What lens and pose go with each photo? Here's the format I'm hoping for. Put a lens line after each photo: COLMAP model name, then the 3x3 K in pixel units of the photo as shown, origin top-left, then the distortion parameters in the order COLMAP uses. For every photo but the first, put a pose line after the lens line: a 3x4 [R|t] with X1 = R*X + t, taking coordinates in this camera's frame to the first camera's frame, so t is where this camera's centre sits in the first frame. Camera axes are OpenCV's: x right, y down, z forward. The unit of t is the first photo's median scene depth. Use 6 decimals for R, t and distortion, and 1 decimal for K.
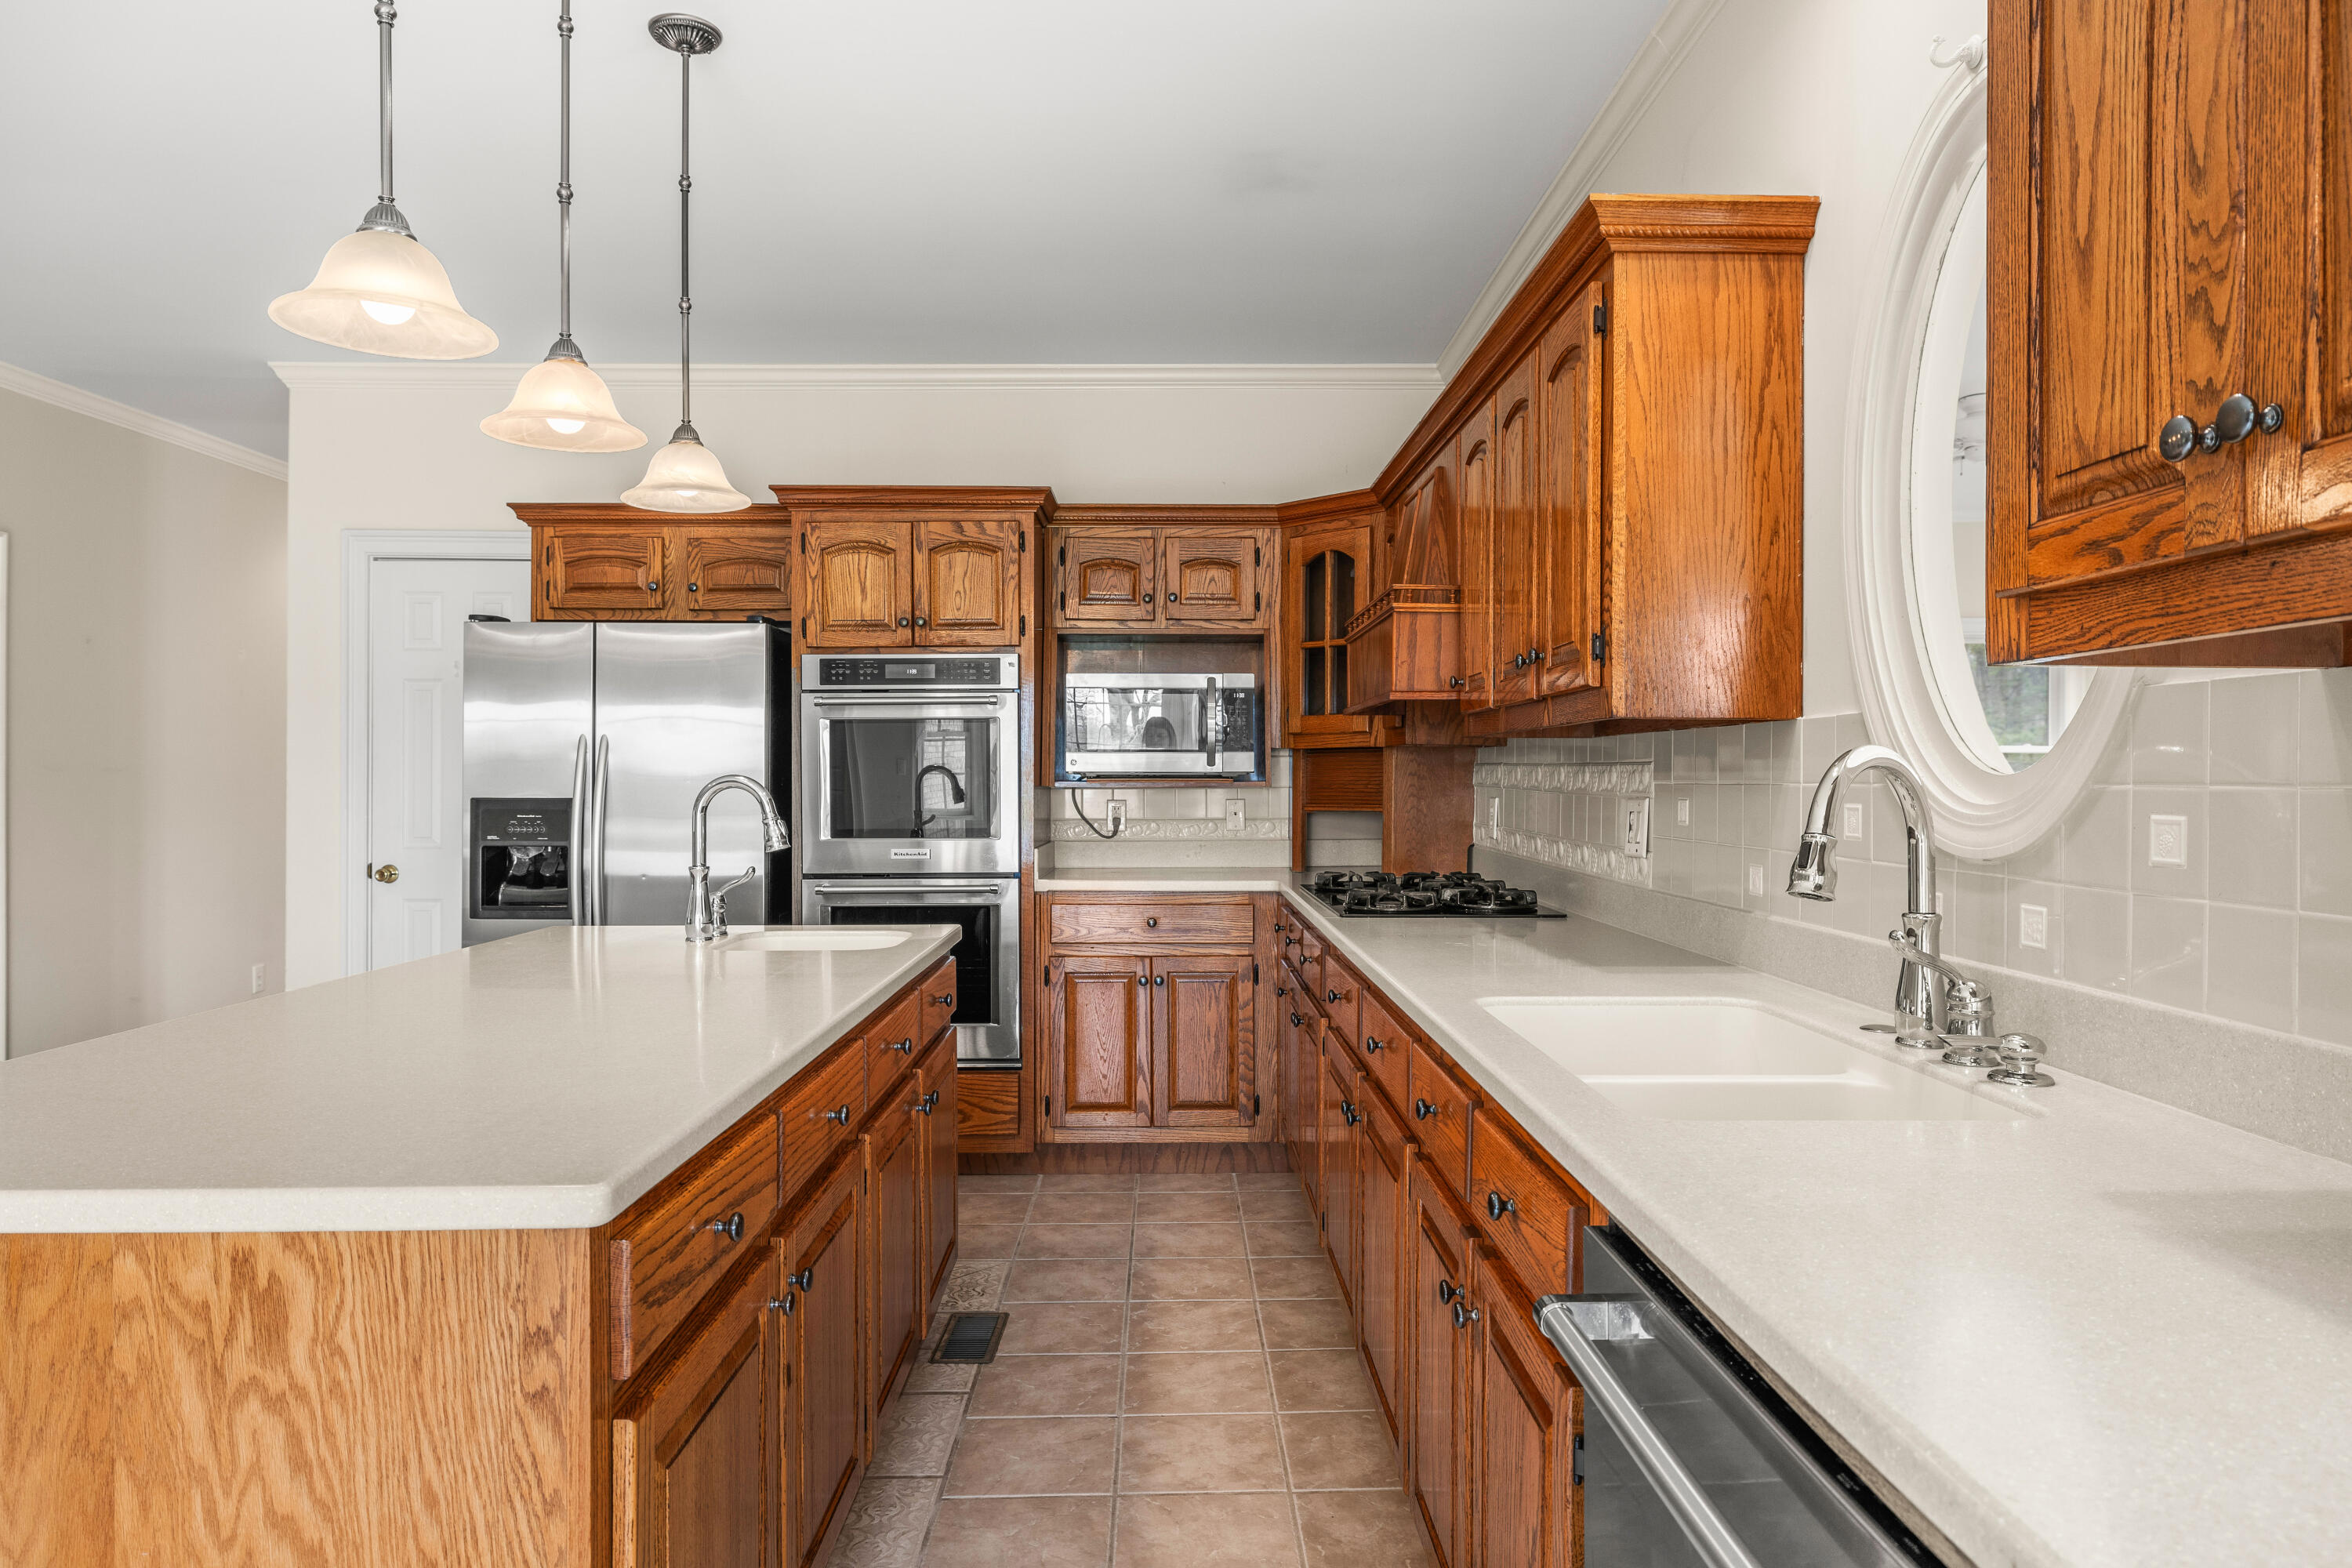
lens RADIAL K [[1403.8, 0, 1177.0], [0, 1403.8, 772.5], [0, 0, 1]] dist [-0.000767, -0.000034]
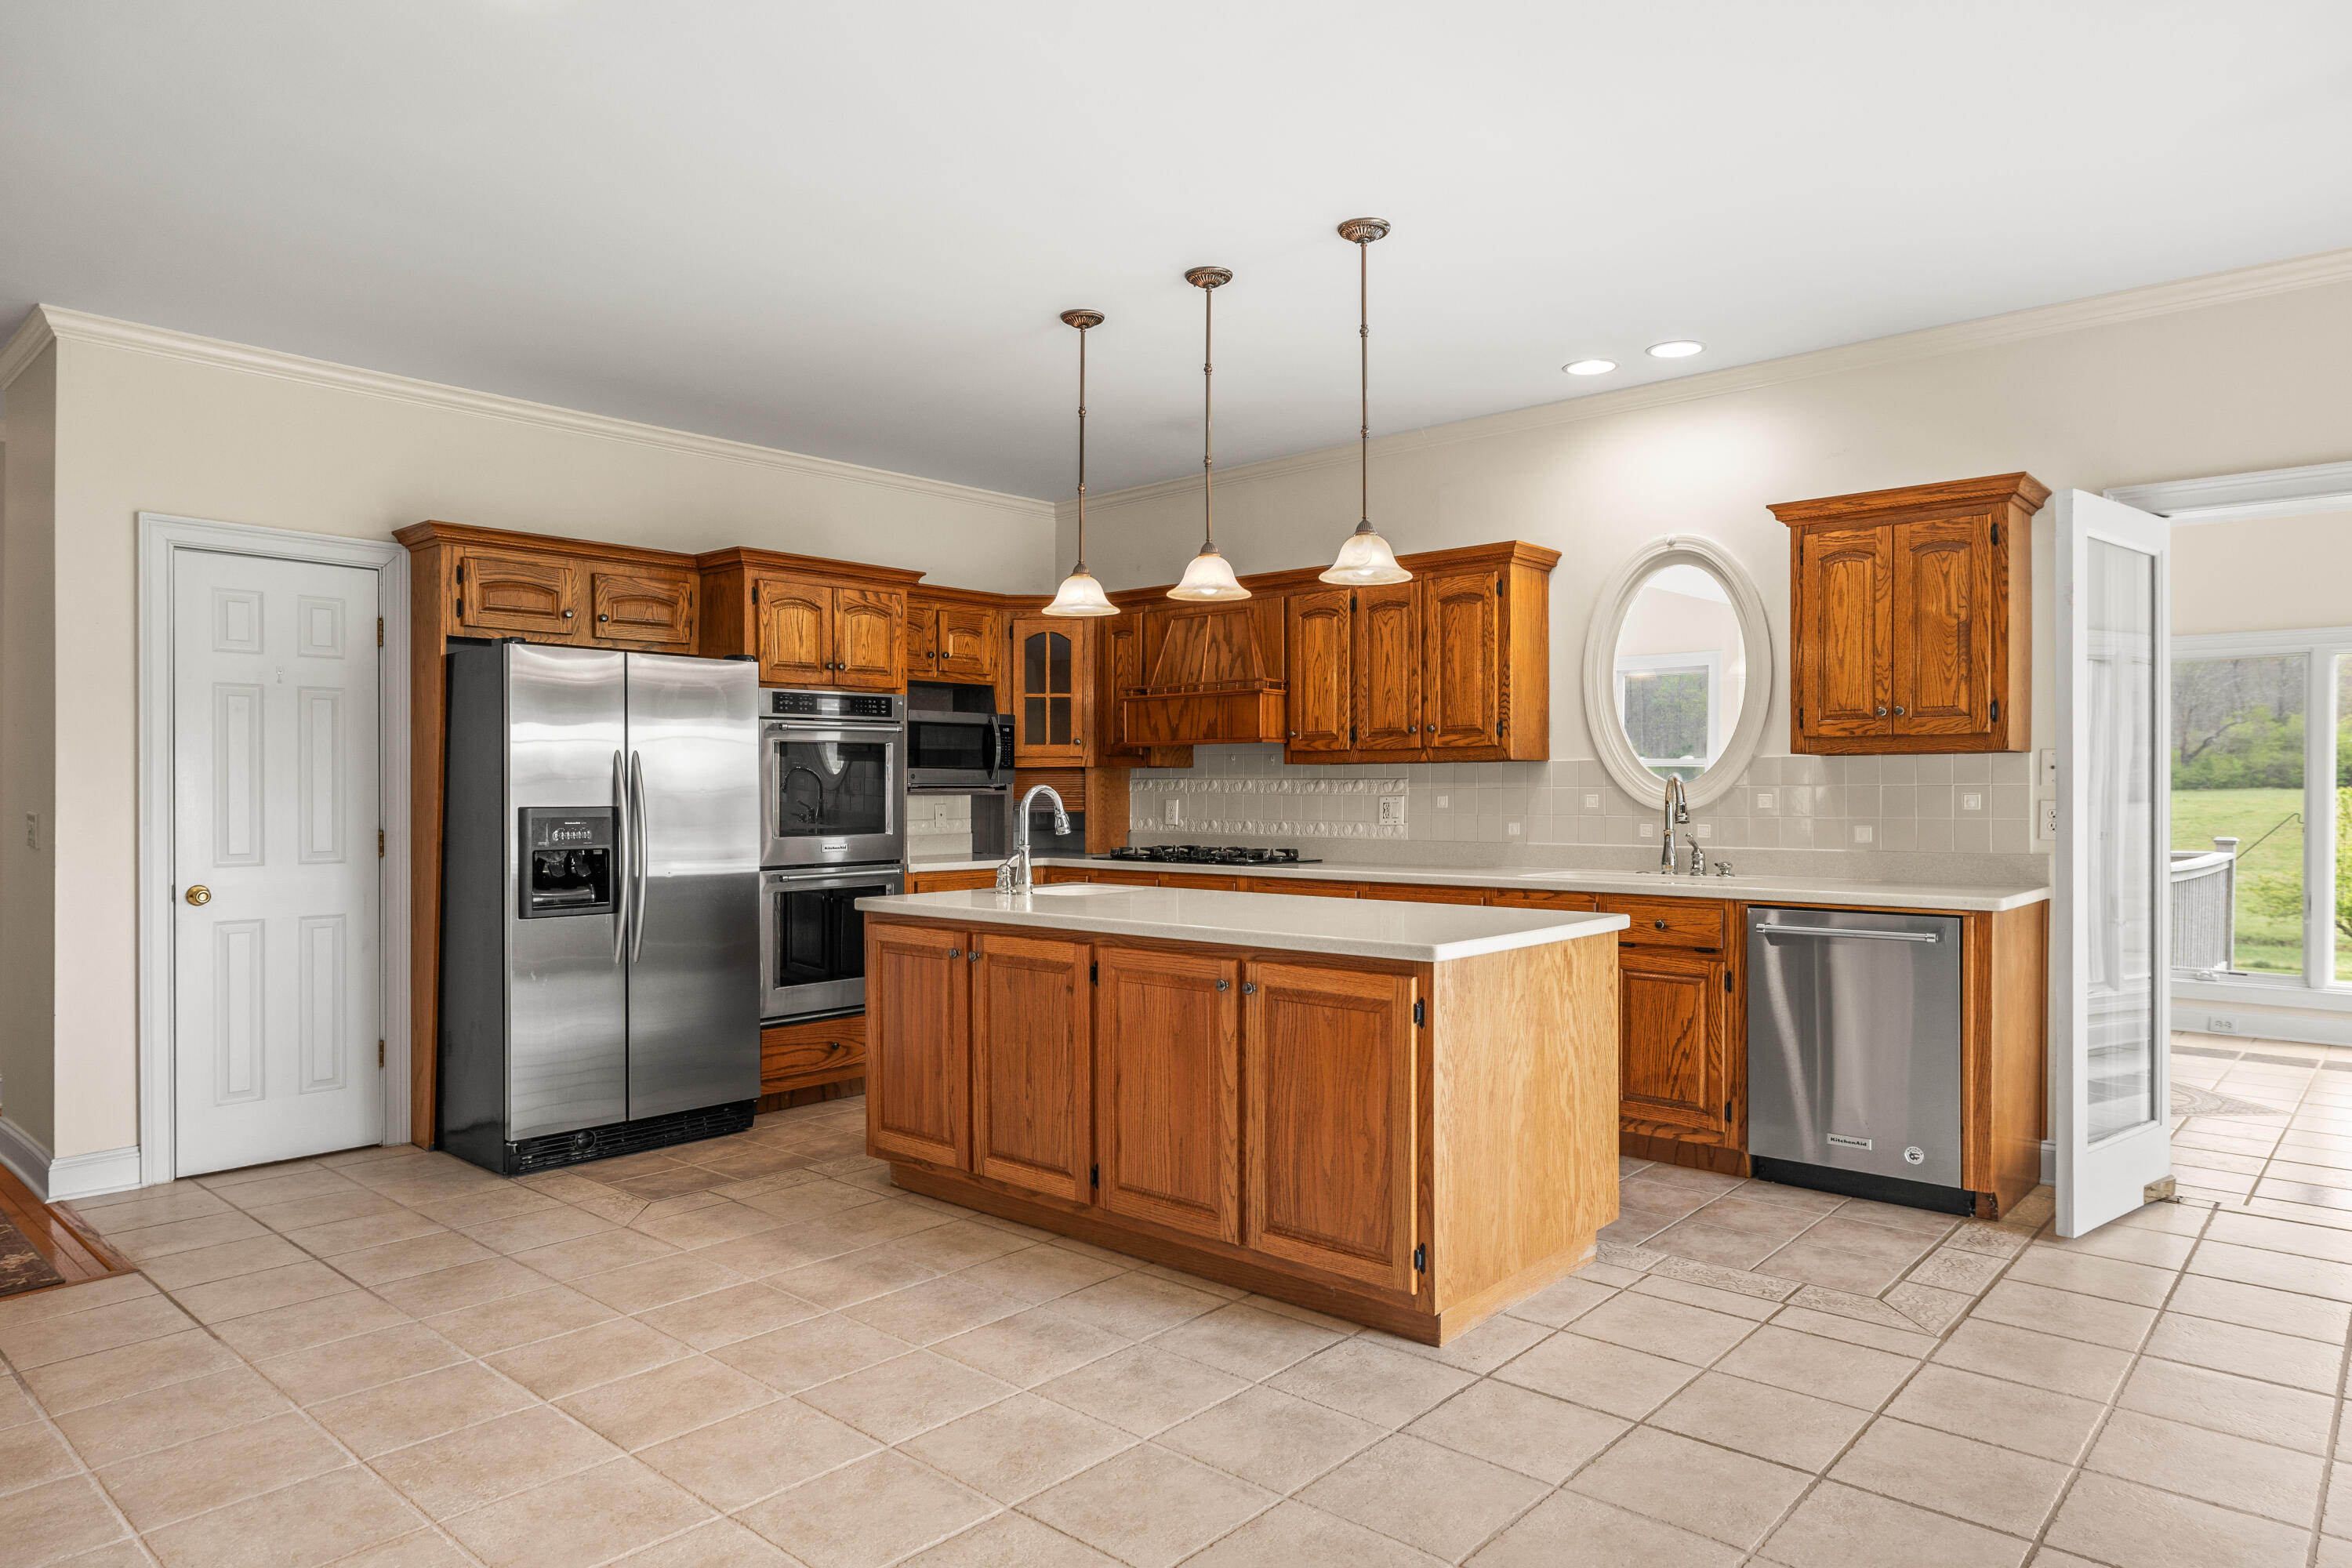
lens RADIAL K [[1429.5, 0, 1180.9], [0, 1429.5, 791.3], [0, 0, 1]] dist [0.001019, 0.000882]
pose [[0.676232, -0.004084, 0.736677, -0.932972], [0.001746, 0.999991, 0.003940, 0.002158], [-0.736686, -0.001378, 0.676233, -0.111862]]
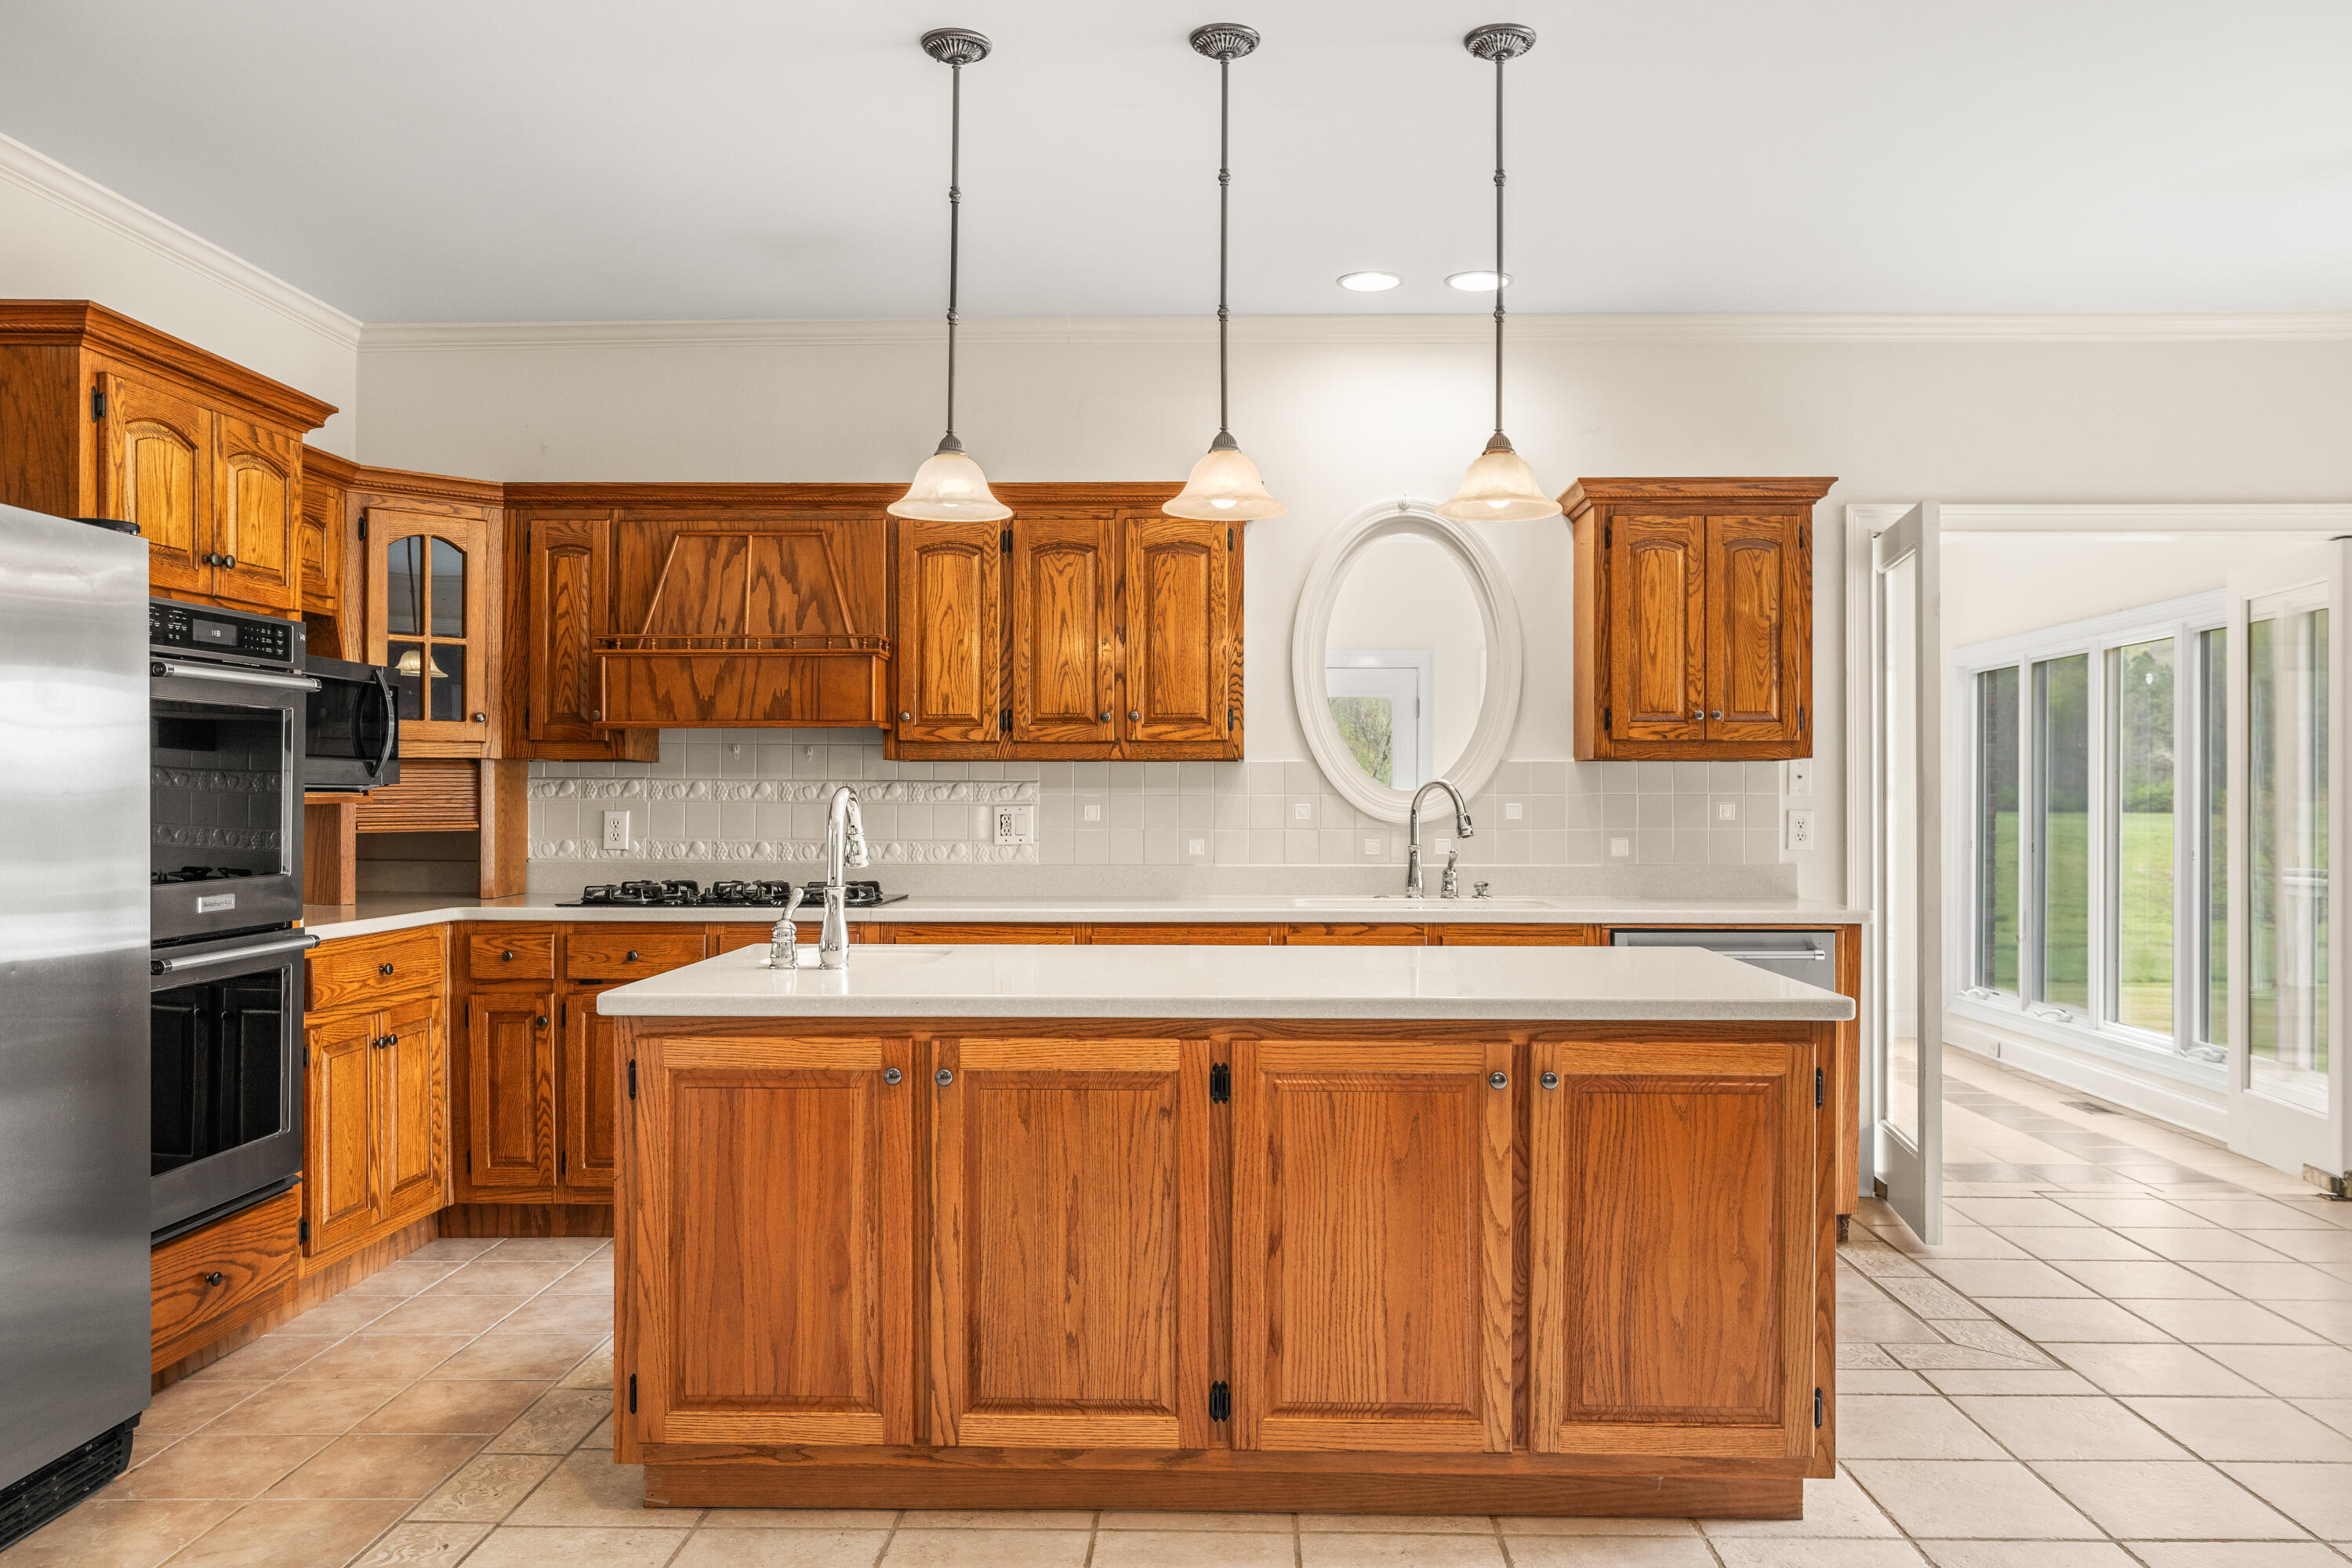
lens RADIAL K [[1713.6, 0, 1183.2], [0, 1713.6, 793.6], [0, 0, 1]] dist [0.004295, 0.004401]
pose [[0.040600, 0.000444, 0.999175, -0.993869], [-0.003469, 0.999994, -0.000304, 0.003924], [-0.999169, -0.003454, 0.040602, 0.500176]]
